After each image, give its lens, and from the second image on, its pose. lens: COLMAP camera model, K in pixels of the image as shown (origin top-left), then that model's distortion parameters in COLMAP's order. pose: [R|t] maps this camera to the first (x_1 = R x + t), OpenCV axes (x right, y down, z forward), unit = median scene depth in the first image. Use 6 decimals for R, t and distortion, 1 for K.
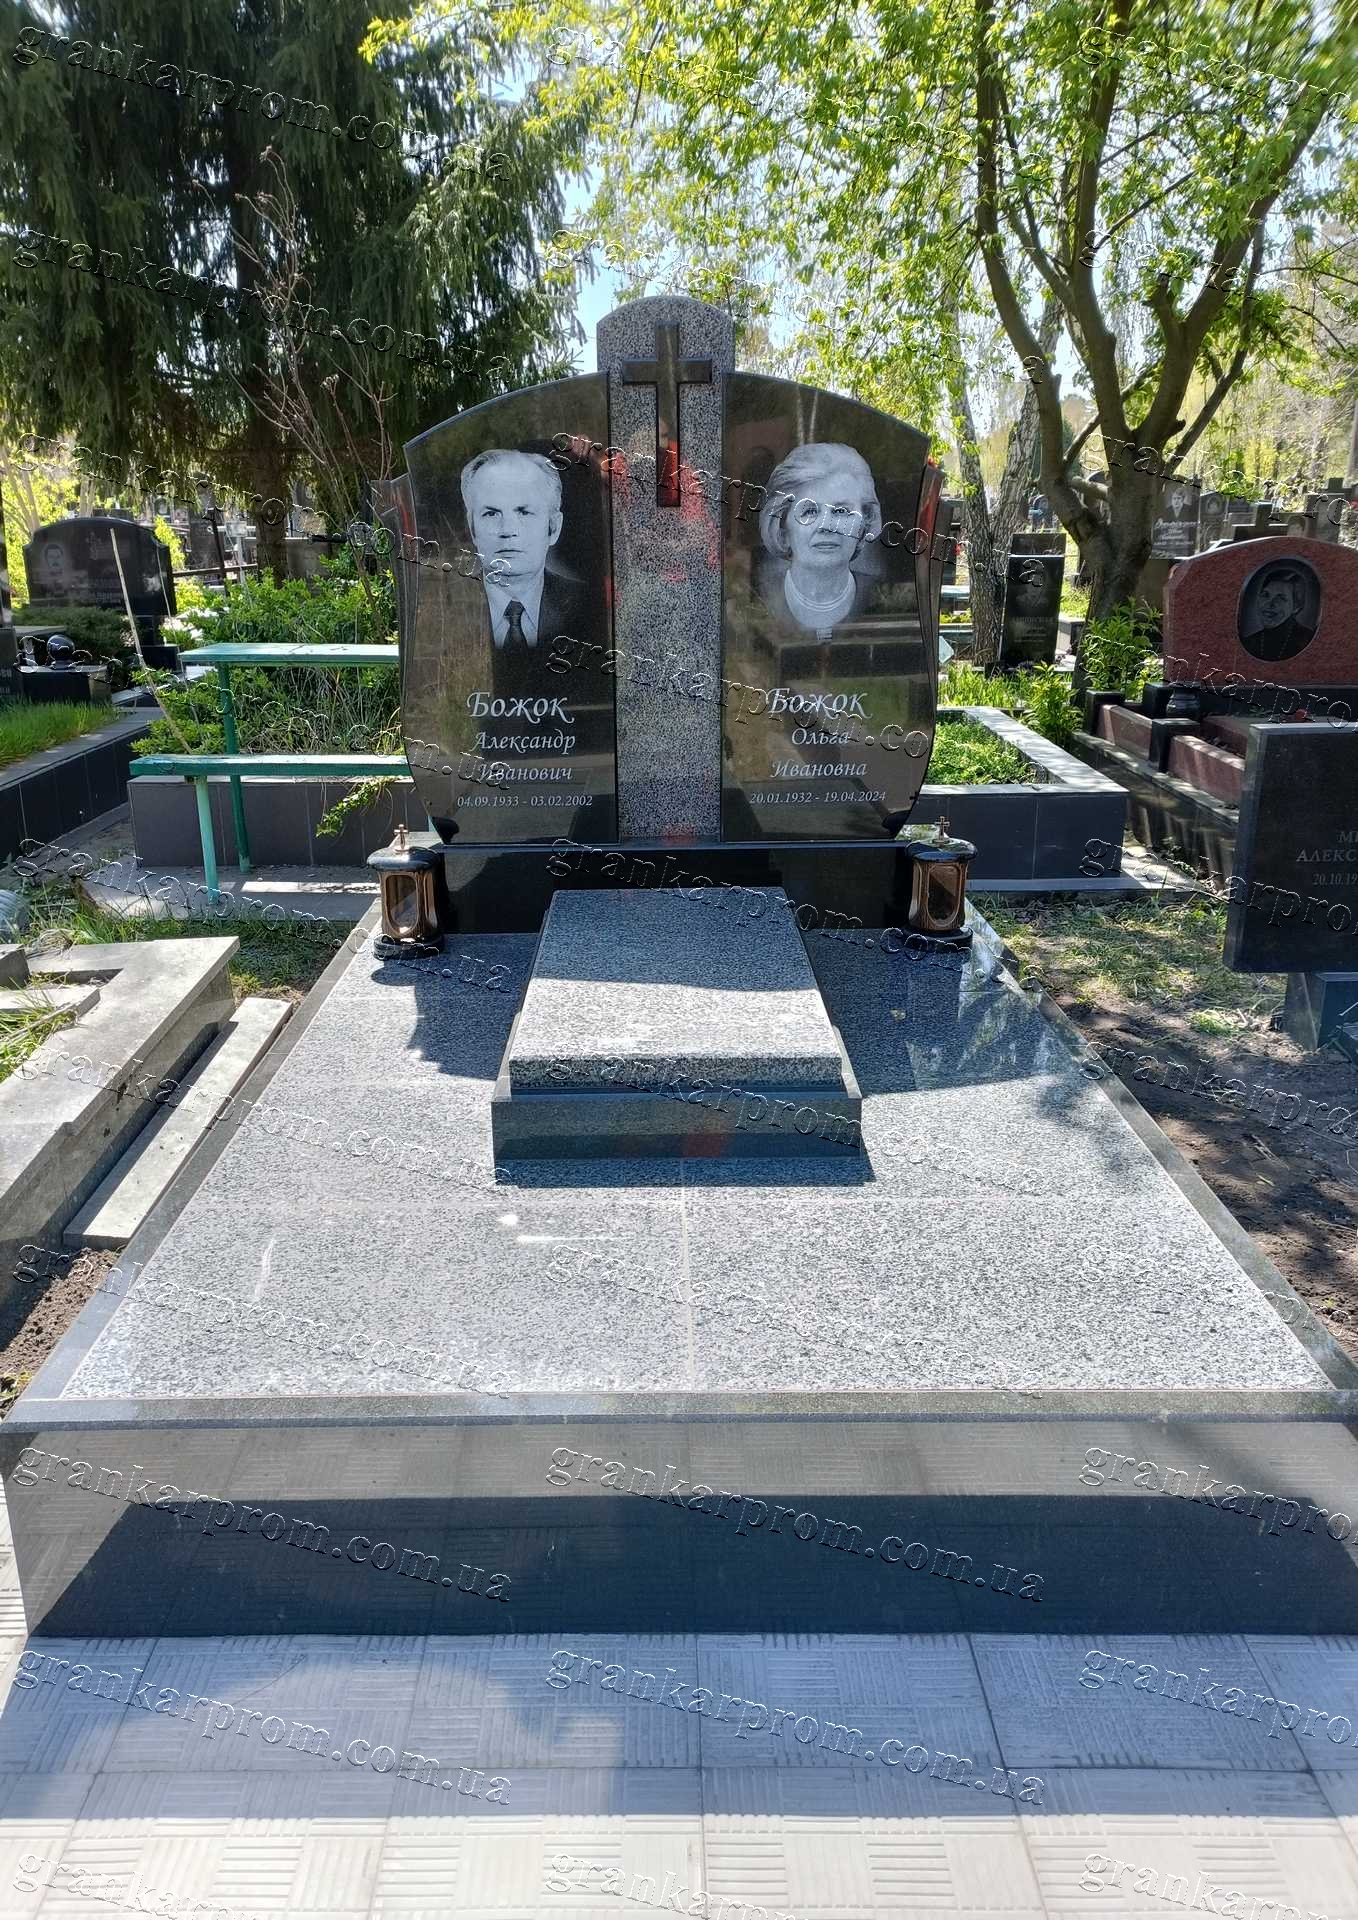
lens RADIAL K [[1403.7, 0, 643.5], [0, 1403.7, 974.8], [0, 0, 1]] dist [0.004908, 0.001517]
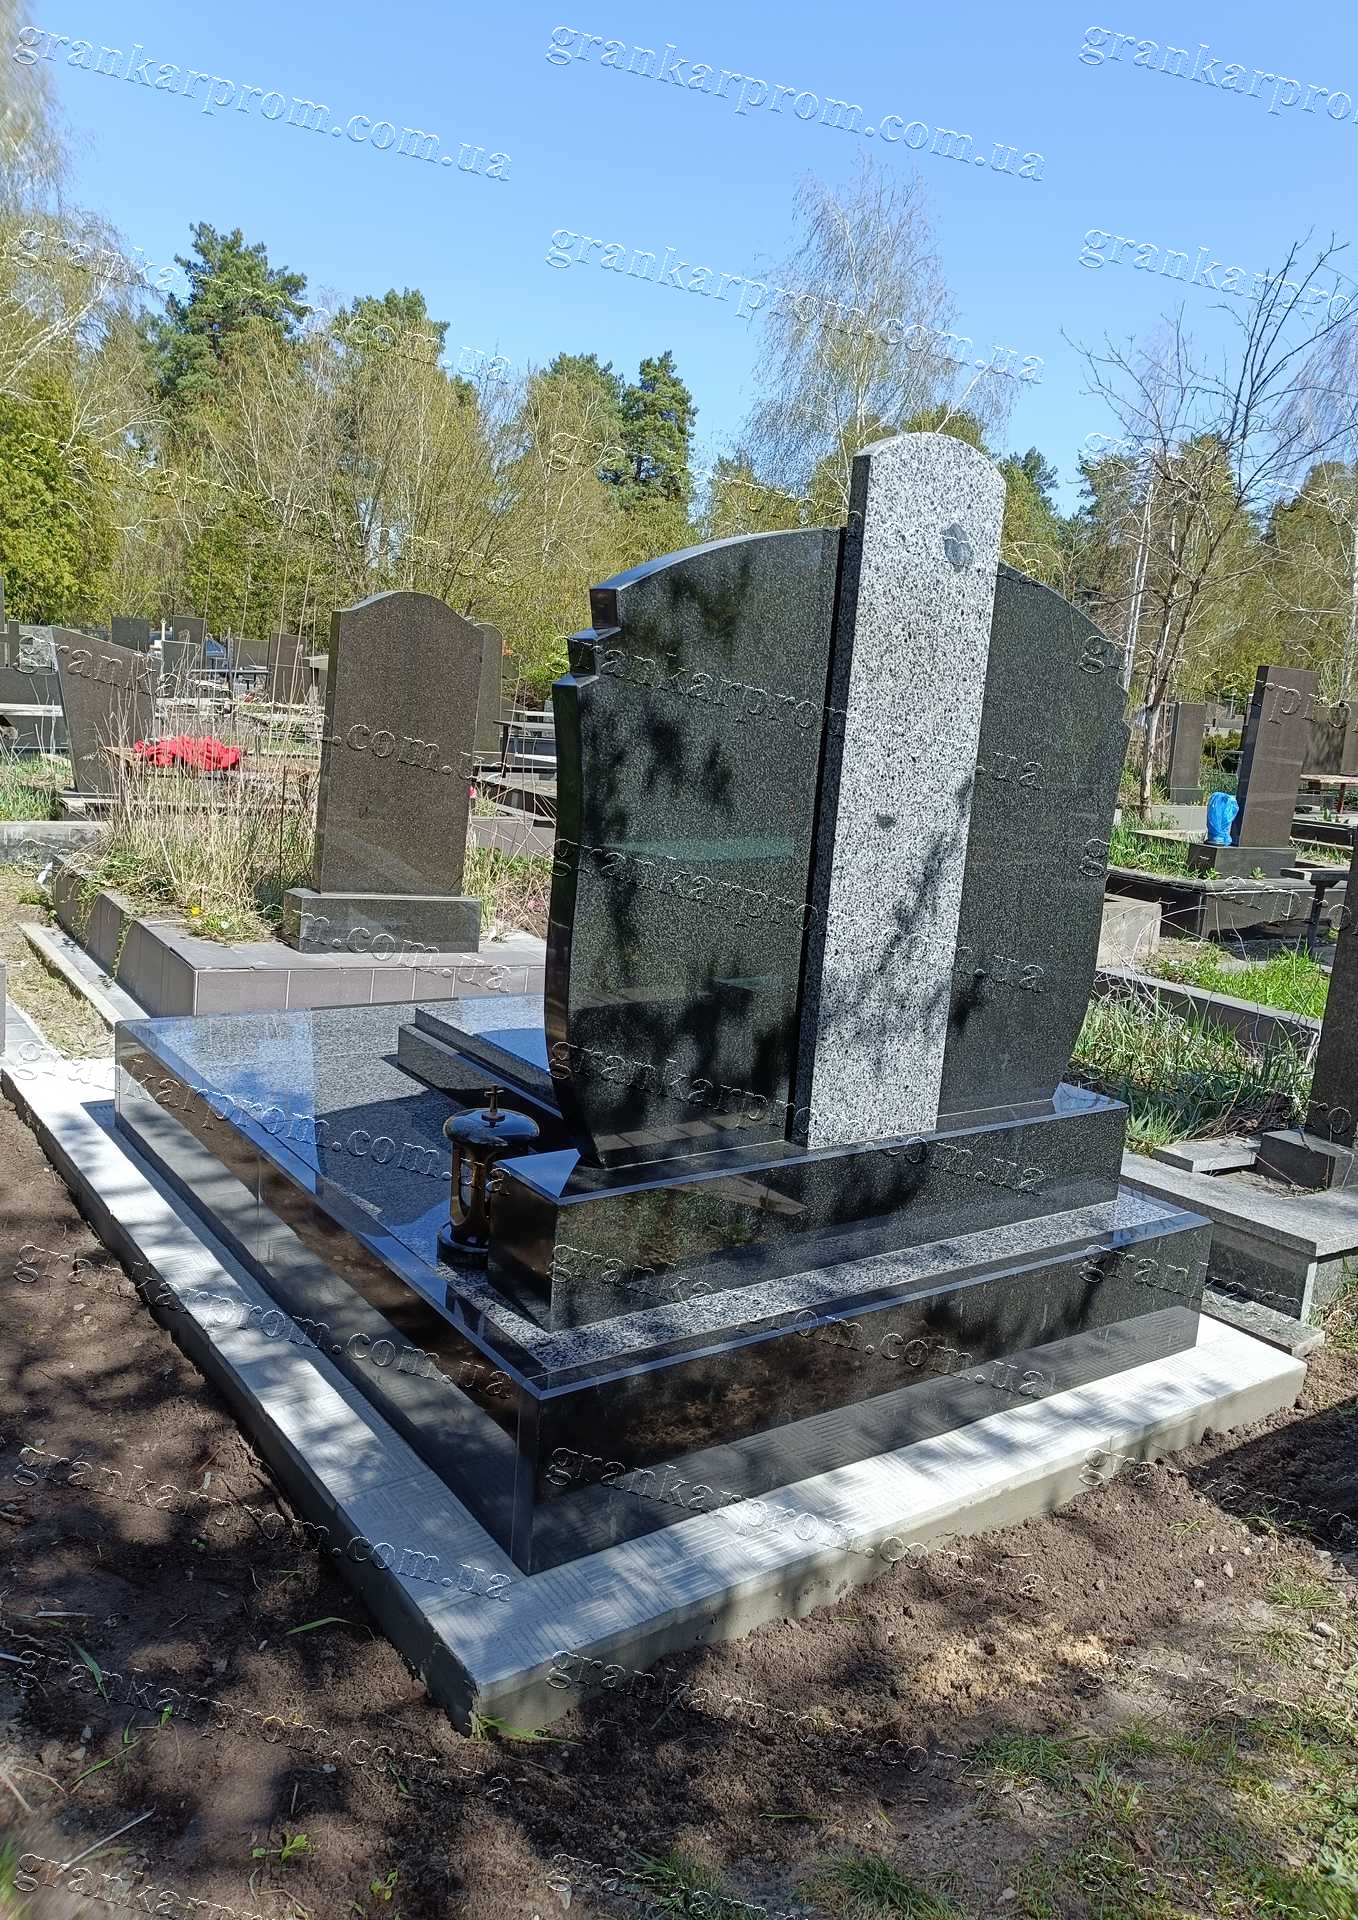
lens RADIAL K [[1403.7, 0, 643.5], [0, 1403.7, 974.8], [0, 0, 1]] dist [0.004908, 0.001517]
pose [[-0.812777, 0.066899, -0.578721, 0.582435], [-0.236291, 0.870149, 0.432444, -0.499190], [0.532503, 0.488227, -0.691430, 1.531757]]
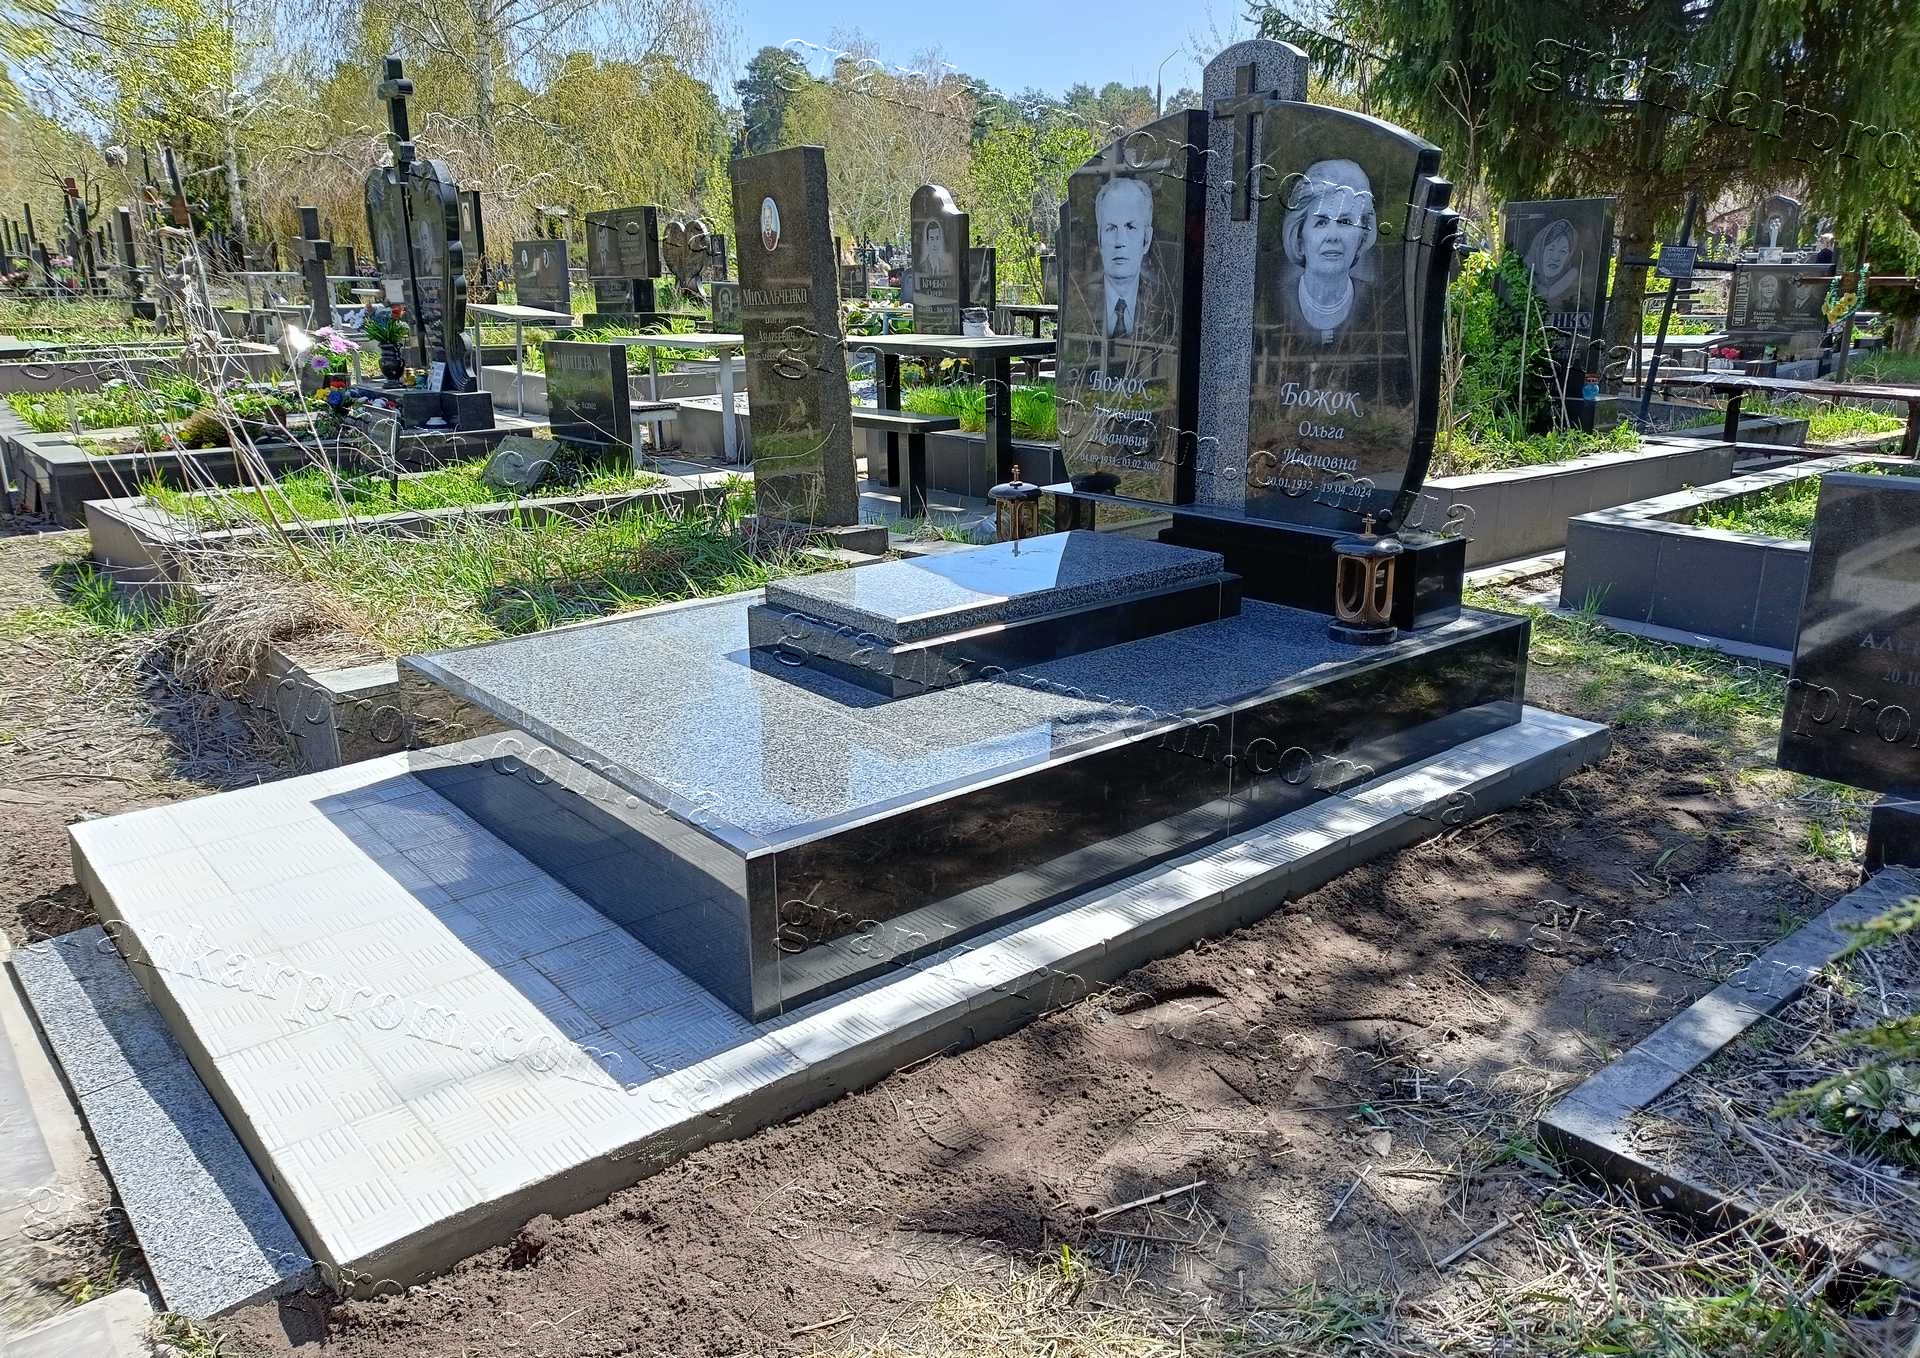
lens RADIAL K [[1403.7, 0, 960.0], [0, 1403.7, 679.0], [0, 0, 1]] dist [0.004908, 0.001517]
pose [[0.650424, 0.219779, -0.727080, 0.811184], [-0.231549, 0.969034, 0.085779, -0.012943], [0.723418, 0.112562, 0.681173, 0.087907]]
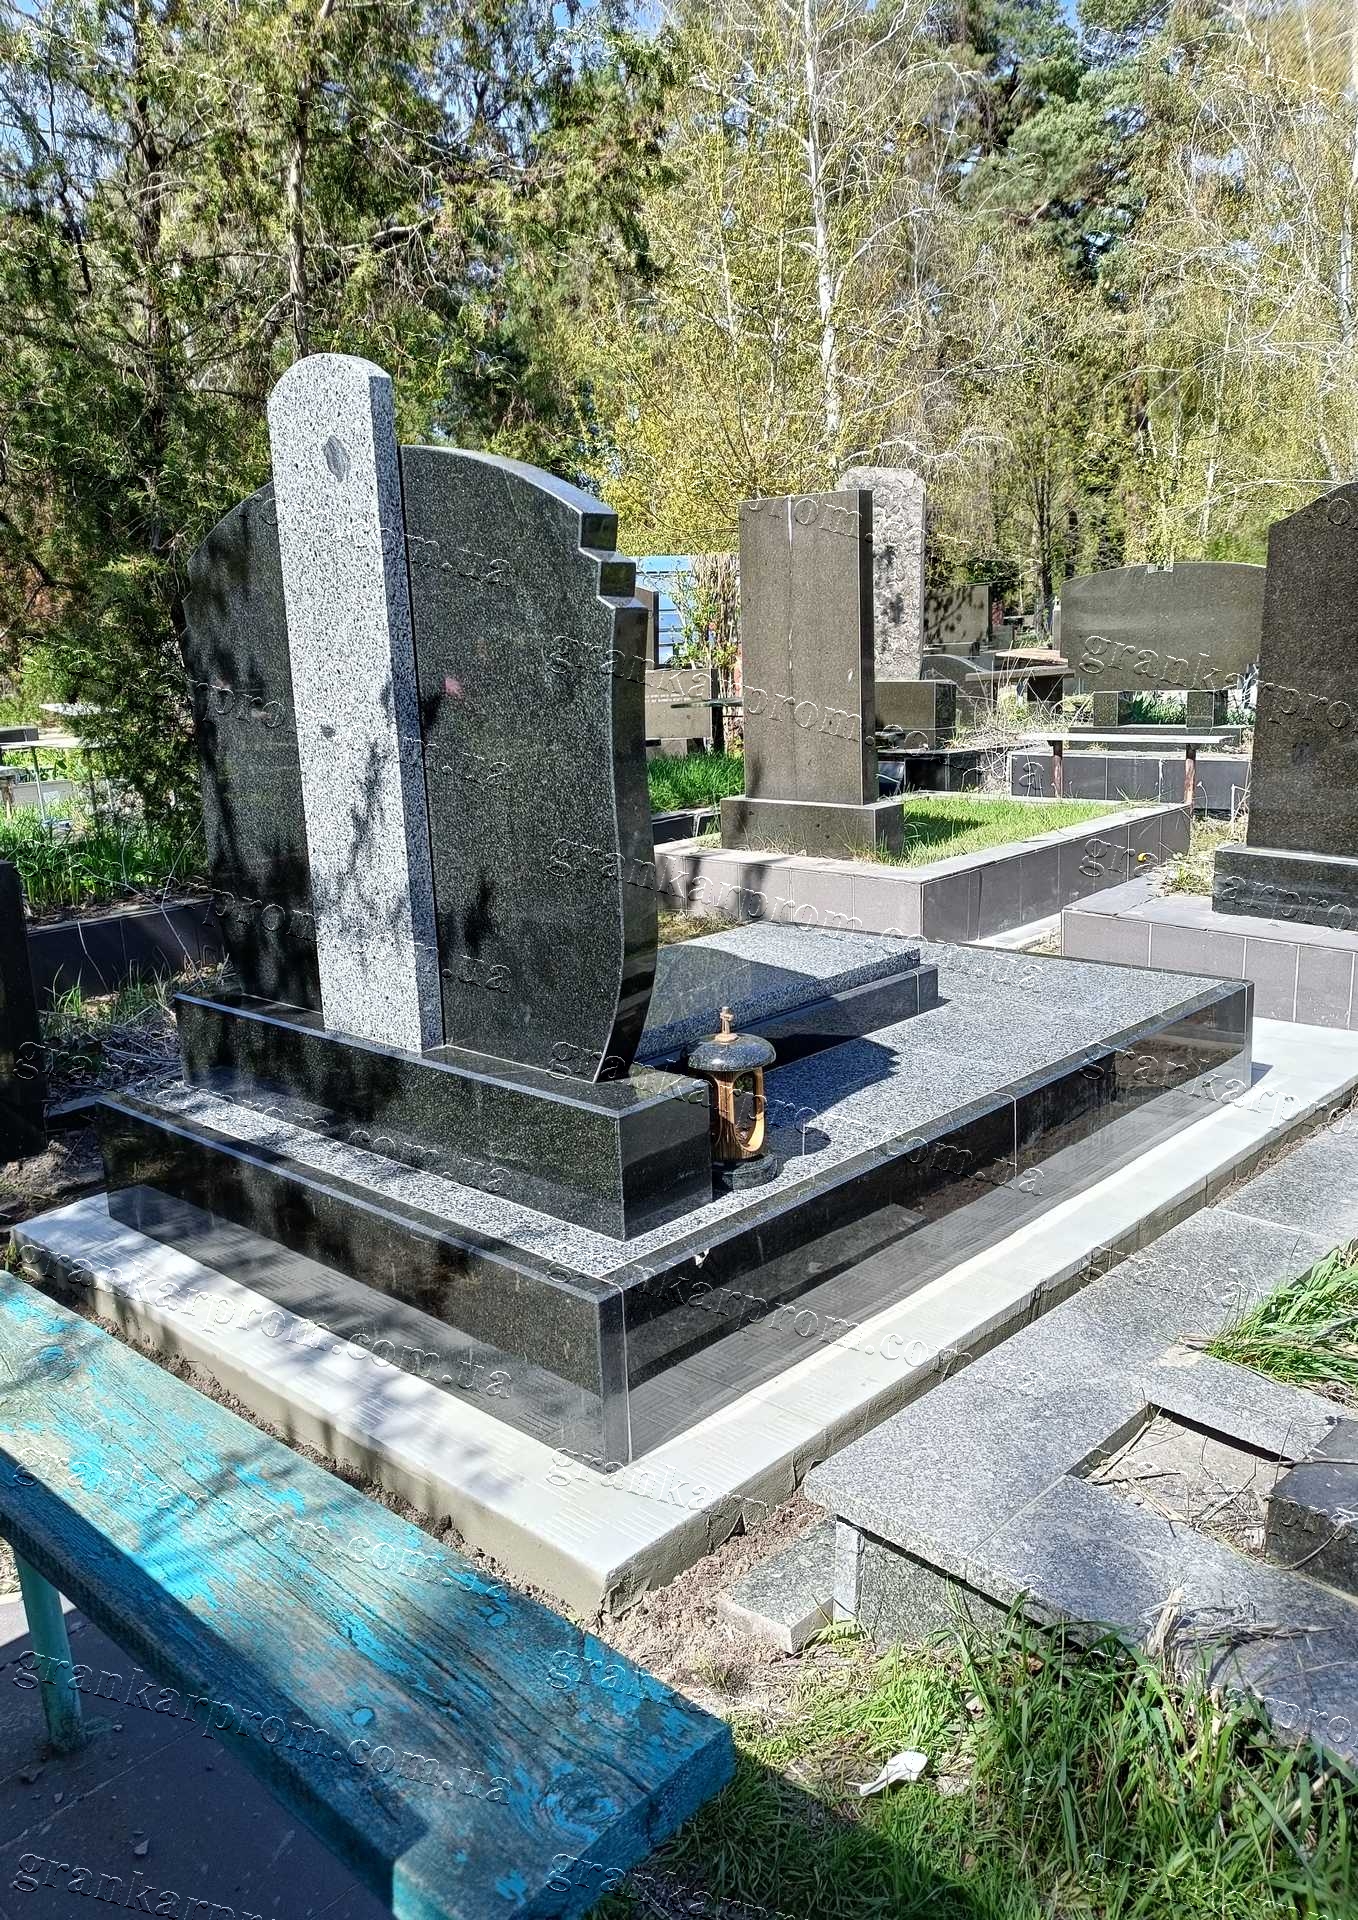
lens RADIAL K [[1443.2, 0, 679.0], [0, 1443.2, 960.0], [0, 0, 1]] dist [0.000406, -0.000230]
pose [[-0.730059, -0.103459, 0.675508, -0.680247], [0.261129, 0.871232, 0.415652, -0.452568], [-0.631527, 0.479845, -0.609034, 1.478343]]
